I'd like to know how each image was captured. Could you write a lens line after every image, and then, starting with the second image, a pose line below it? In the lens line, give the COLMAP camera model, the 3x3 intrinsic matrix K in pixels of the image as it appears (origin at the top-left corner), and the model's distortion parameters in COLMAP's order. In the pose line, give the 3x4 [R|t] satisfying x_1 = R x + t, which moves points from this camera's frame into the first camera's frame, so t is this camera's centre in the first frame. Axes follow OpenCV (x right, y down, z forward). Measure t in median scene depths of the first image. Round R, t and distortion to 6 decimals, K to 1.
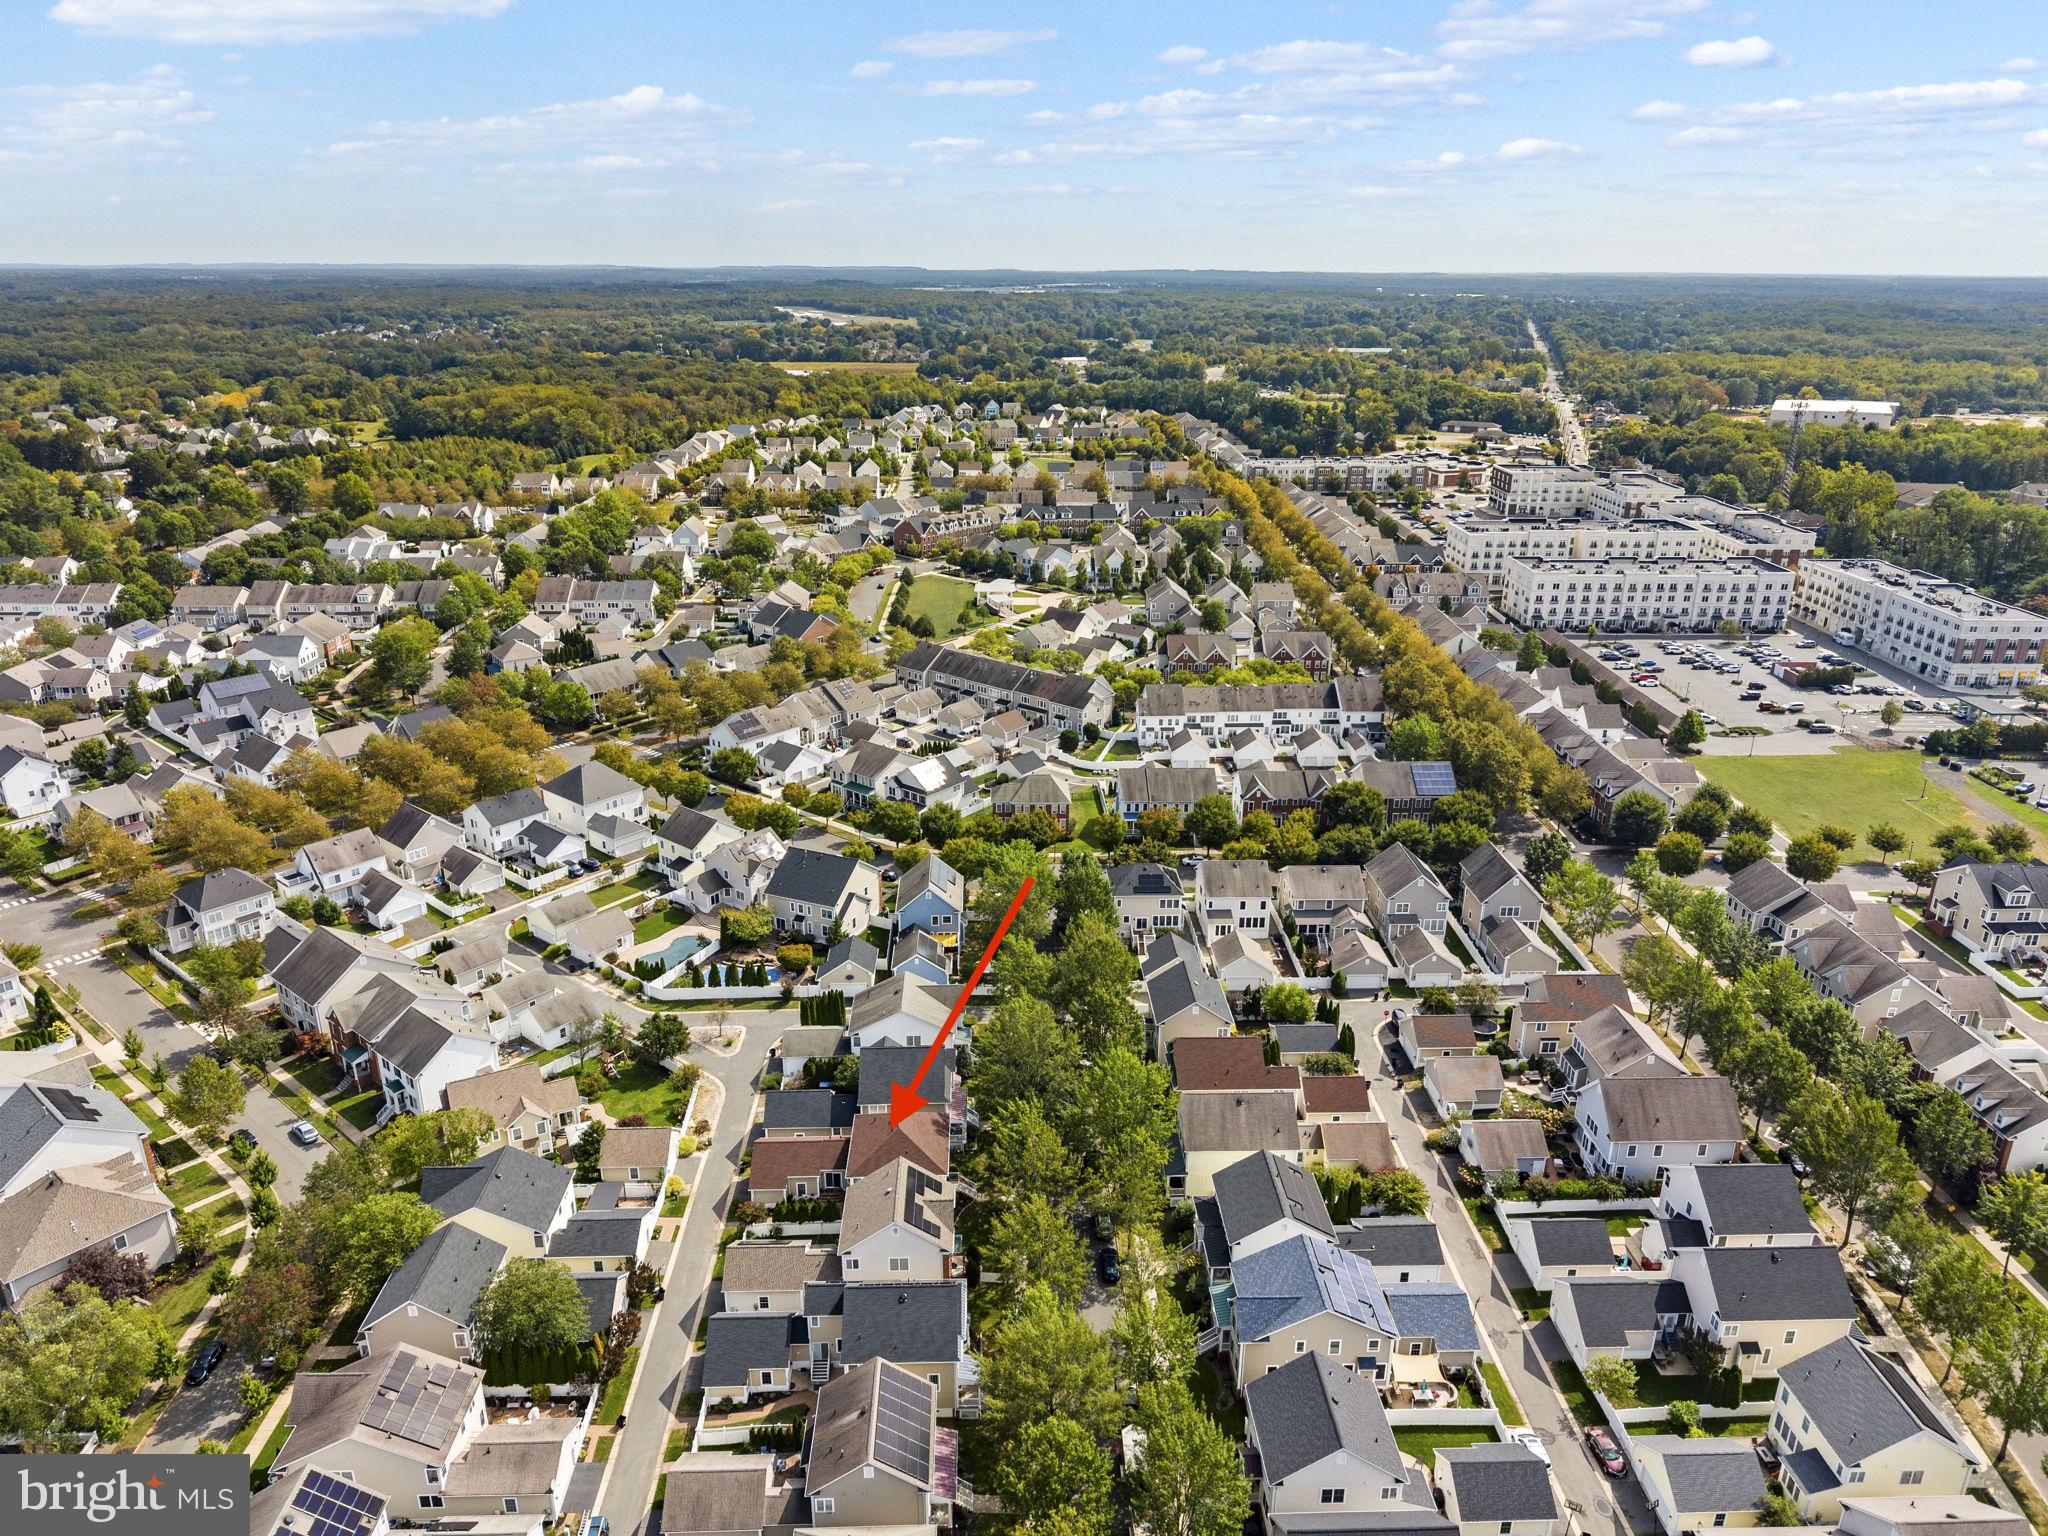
lens RADIAL K [[1408.8, 0, 1024.0], [0, 1408.8, 768.0], [0, 0, 1]] dist [0.069249, -0.089690]
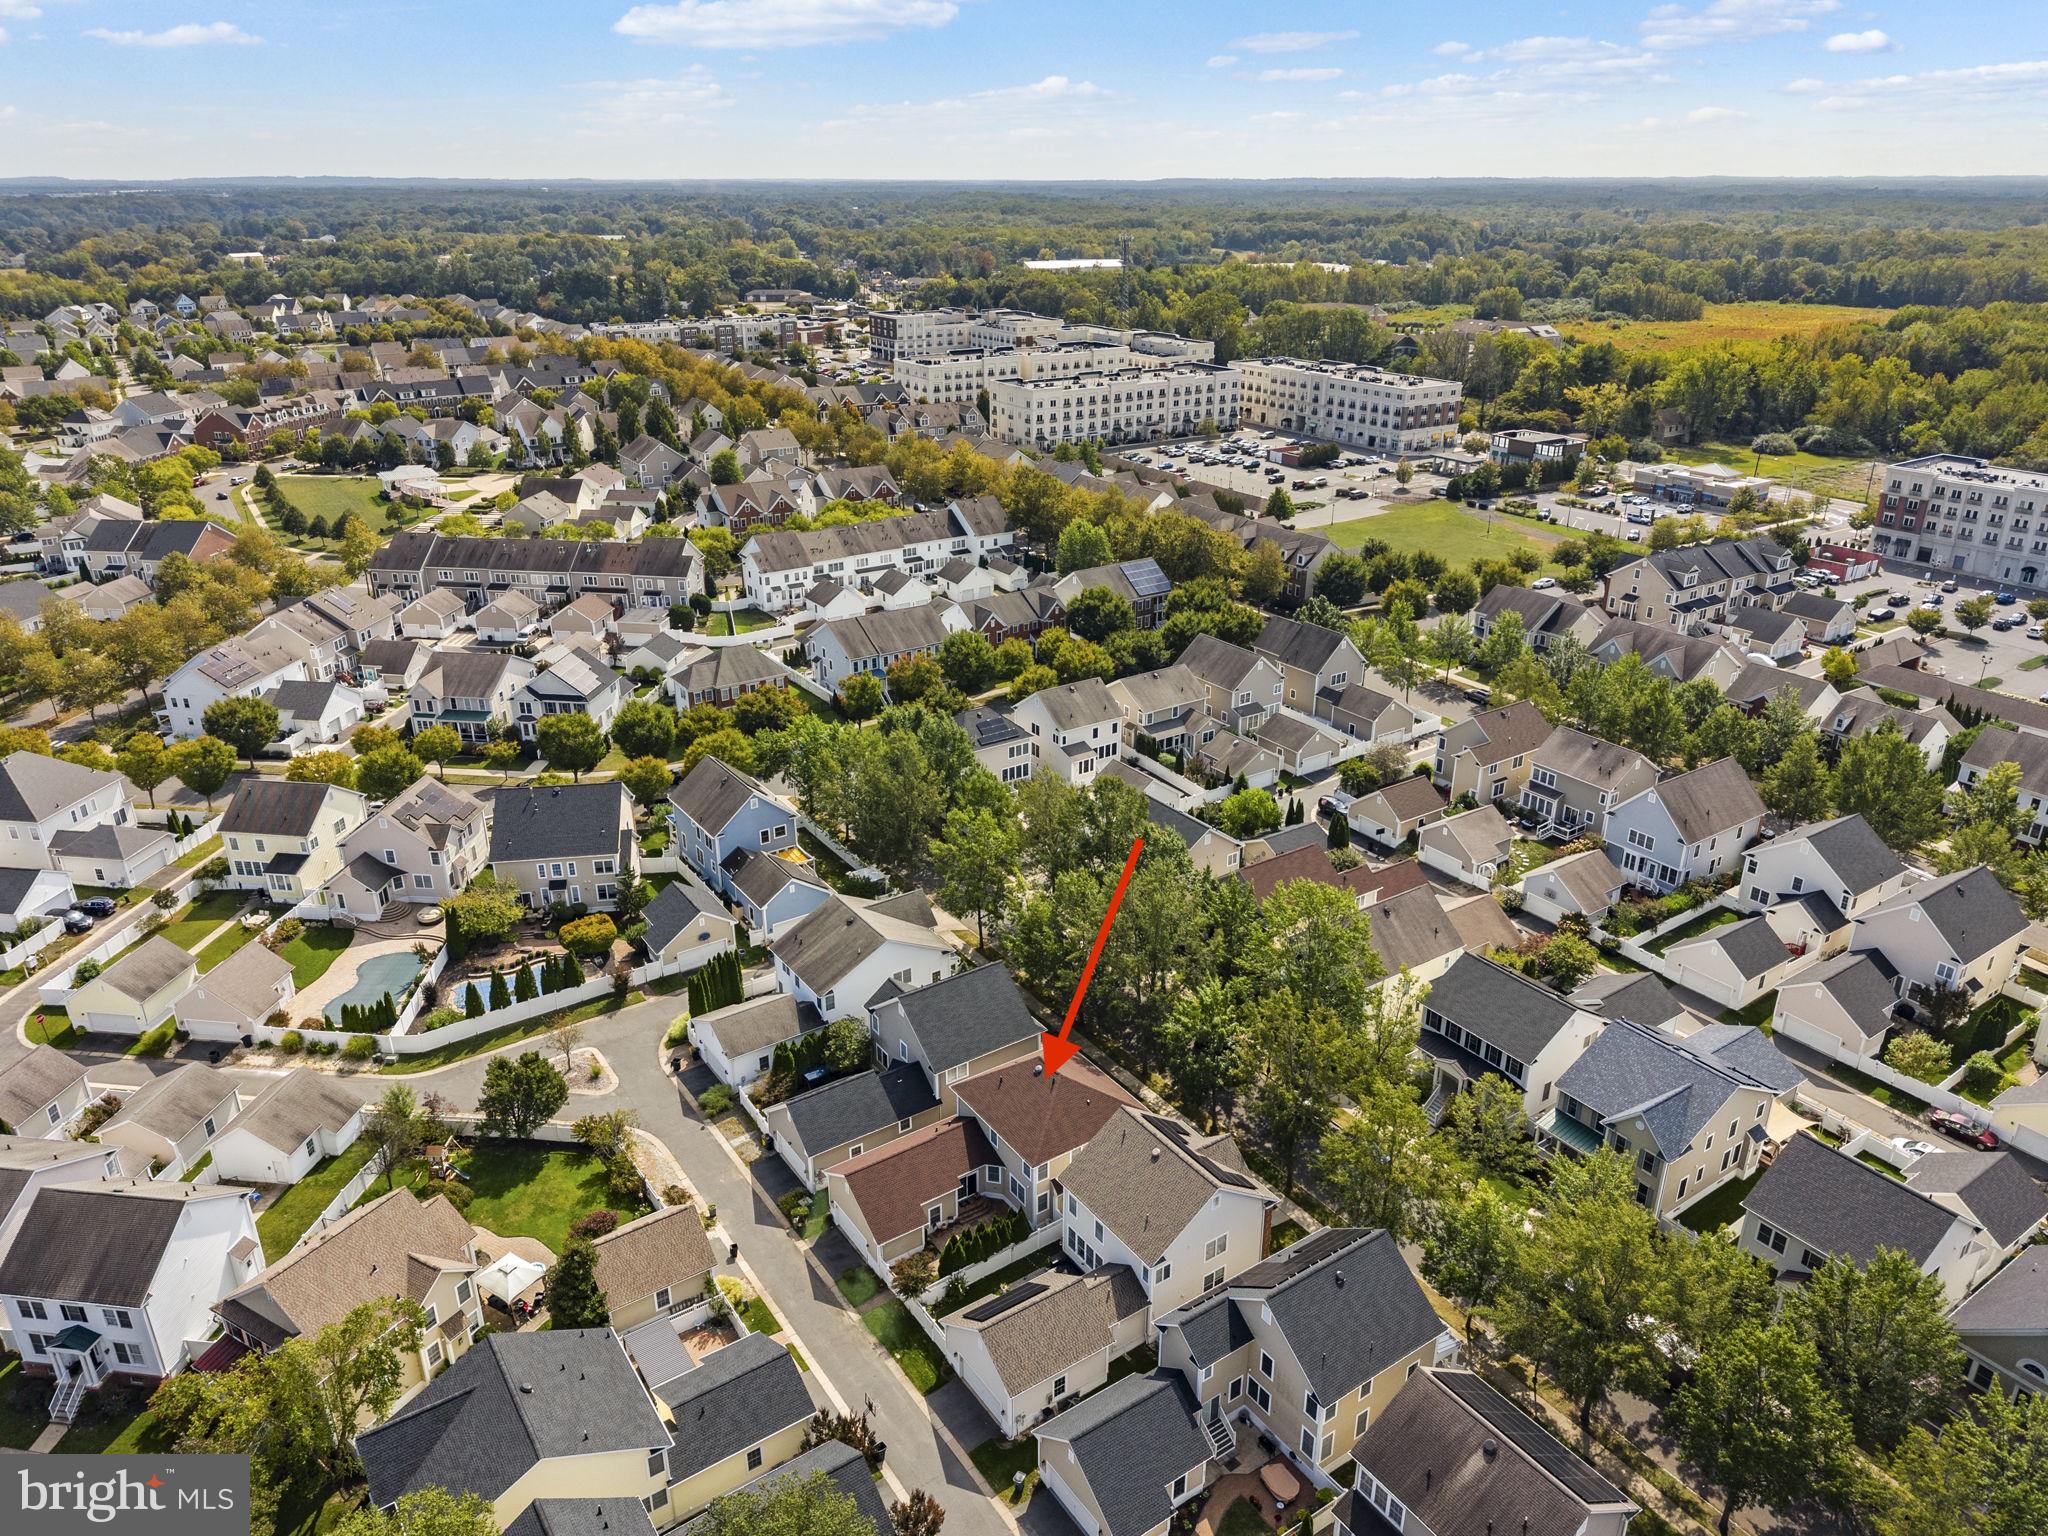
lens RADIAL K [[1408.8, 0, 1024.0], [0, 1408.8, 768.0], [0, 0, 1]] dist [0.069249, -0.089690]
pose [[0.840984, -0.212490, 0.497587, -0.221712], [0.188100, 0.977112, 0.099354, 0.019928], [-0.507310, 0.010041, 0.861705, 0.225451]]
